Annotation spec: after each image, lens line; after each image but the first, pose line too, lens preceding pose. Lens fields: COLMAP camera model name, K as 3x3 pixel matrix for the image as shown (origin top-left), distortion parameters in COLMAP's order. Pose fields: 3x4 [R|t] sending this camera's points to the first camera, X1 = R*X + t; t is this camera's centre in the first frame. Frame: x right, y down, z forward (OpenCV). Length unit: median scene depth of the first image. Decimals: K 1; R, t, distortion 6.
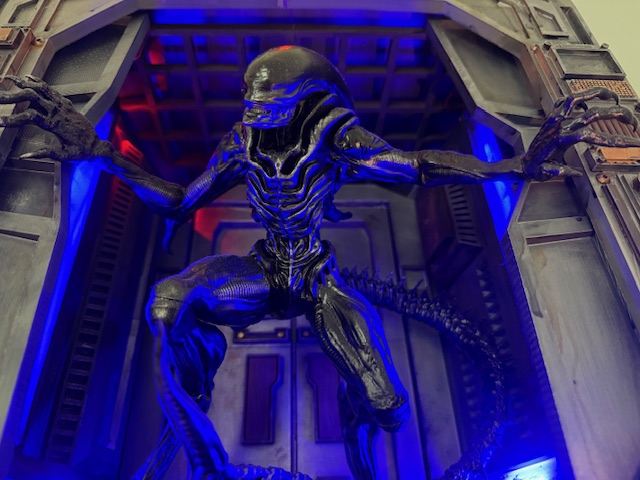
lens RADIAL K [[476.1, 0, 320.0], [0, 476.1, 240.0], [0, 0, 1]] dist [-0.003314, -0.044951]
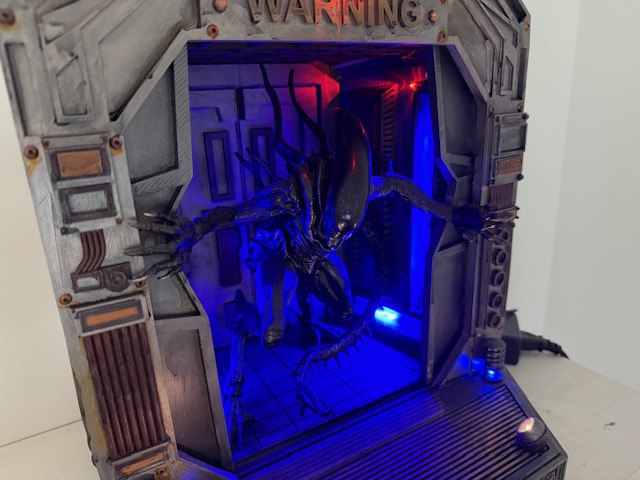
lens RADIAL K [[465.0, 0, 320.0], [0, 465.0, 240.0], [0, 0, 1]] dist [-0.003380, -0.003303]
pose [[0.879574, -0.148958, 0.451841, -0.698658], [-0.259176, 0.646409, 0.717623, -1.082910], [-0.398970, -0.748309, 0.529959, 0.215037]]
